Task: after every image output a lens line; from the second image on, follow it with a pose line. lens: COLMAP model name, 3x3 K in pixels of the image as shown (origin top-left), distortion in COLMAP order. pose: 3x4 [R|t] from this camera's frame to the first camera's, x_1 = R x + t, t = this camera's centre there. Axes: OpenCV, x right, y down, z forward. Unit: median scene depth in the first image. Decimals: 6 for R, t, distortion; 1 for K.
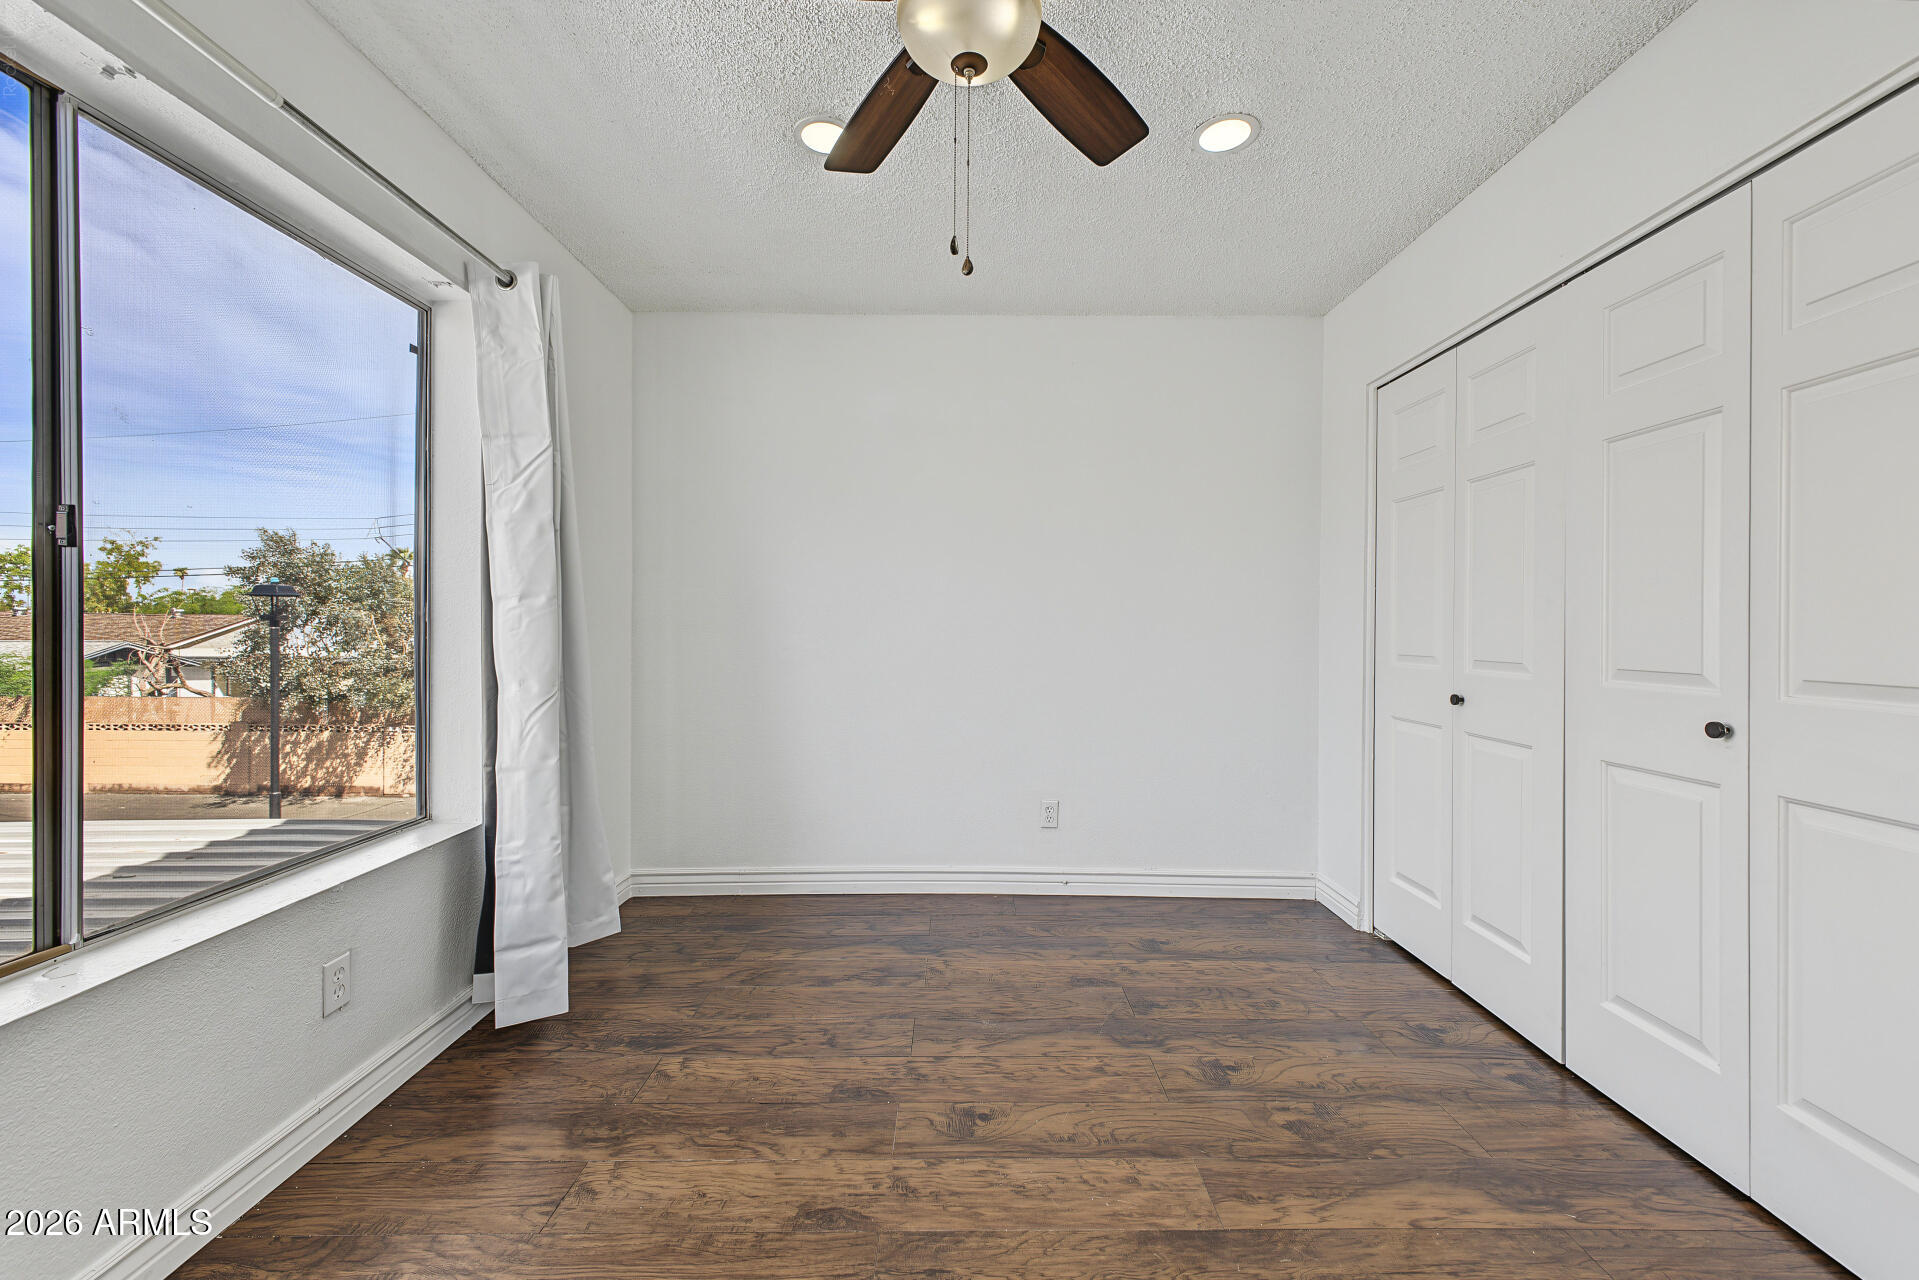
lens RADIAL K [[772.0, 0, 967.1], [0, 772.0, 625.3], [0, 0, 1]] dist [0.014842, -0.000590]
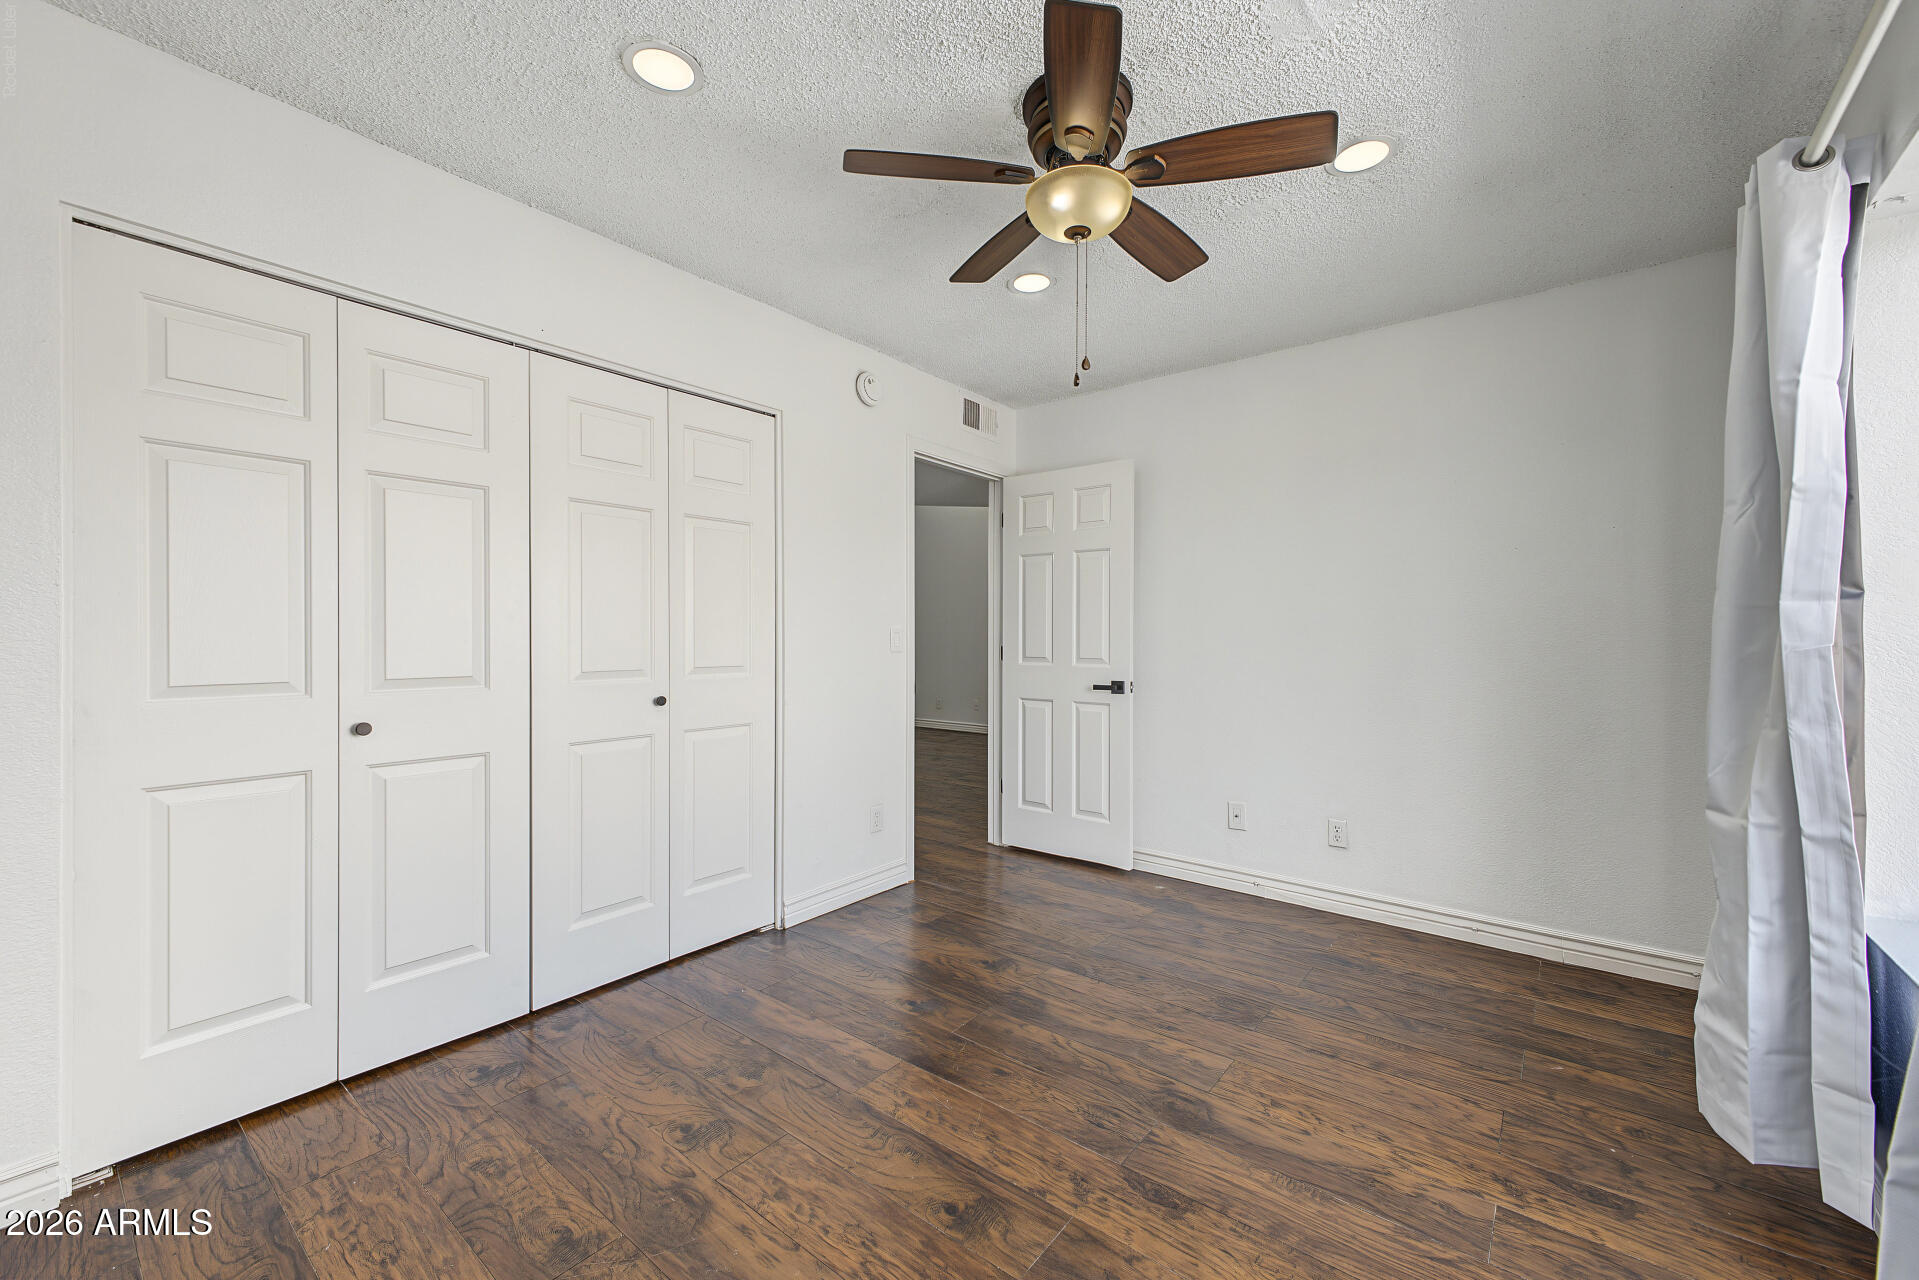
lens RADIAL K [[762.9, 0, 959.5], [0, 762.9, 640.0], [0, 0, 1]] dist [0.013801, -0.000549]
pose [[-0.773796, -0.006175, 0.633404, -0.526621], [-0.000269, 0.999956, 0.009420, -0.013902], [-0.633434, 0.007119, -0.773764, 1.653763]]
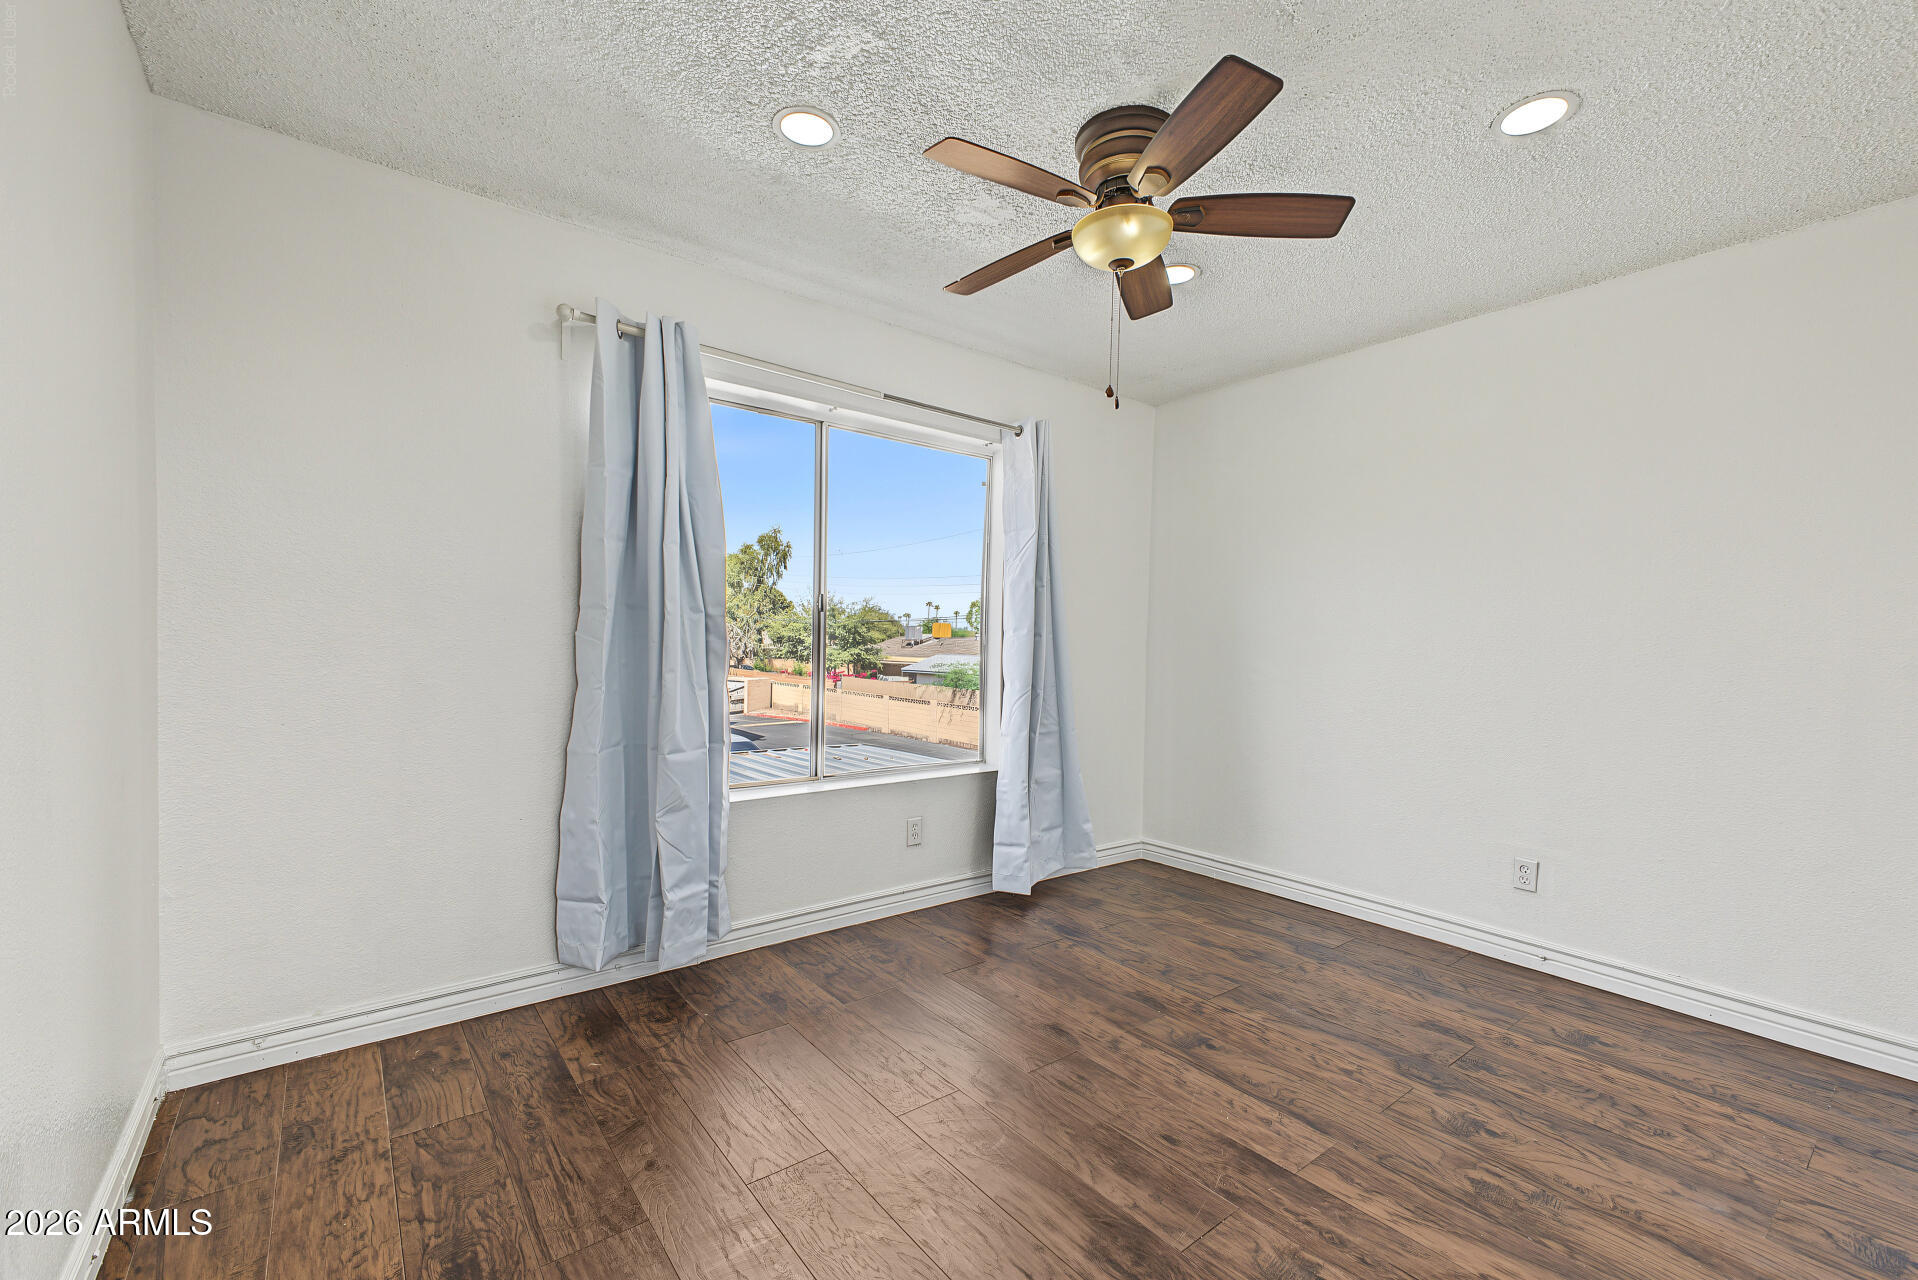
lens RADIAL K [[798.3, 0, 959.0], [0, 798.3, 640.0], [0, 0, 1]] dist [0.002496, -0.000805]
pose [[0.607691, 0.006686, -0.794145, 0.787097], [-0.019412, 0.999791, -0.006438, -0.001742], [0.793936, 0.019328, 0.607694, -0.109883]]
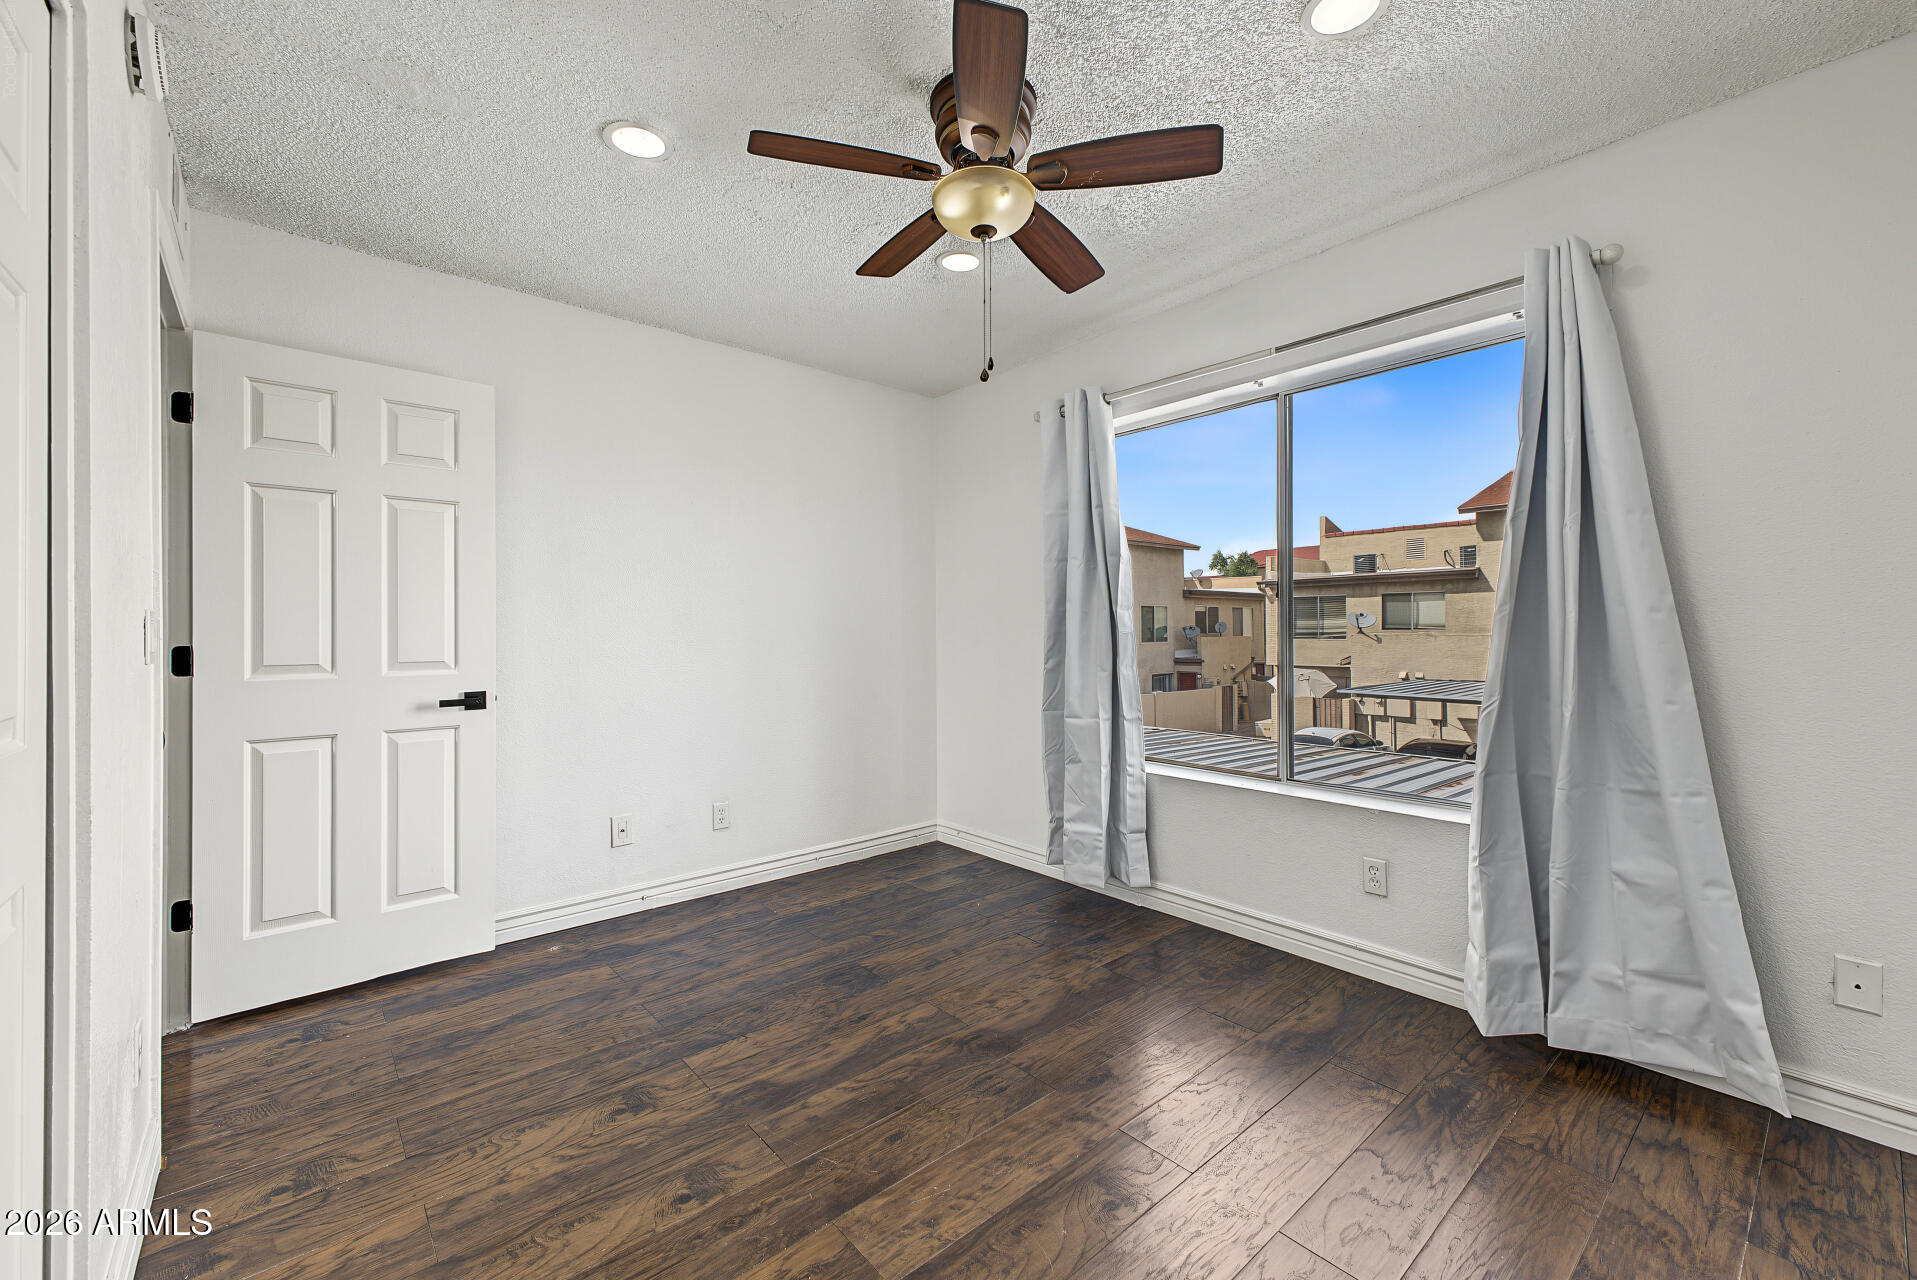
lens RADIAL K [[771.2, 0, 966.1], [0, 771.2, 625.3], [0, 0, 1]] dist [0.014842, -0.000590]
pose [[-0.757573, -0.002134, -0.652747, 0.707922], [-0.000089, 0.999995, -0.003167, -0.008528], [0.652751, -0.002341, -0.757569, 1.547212]]
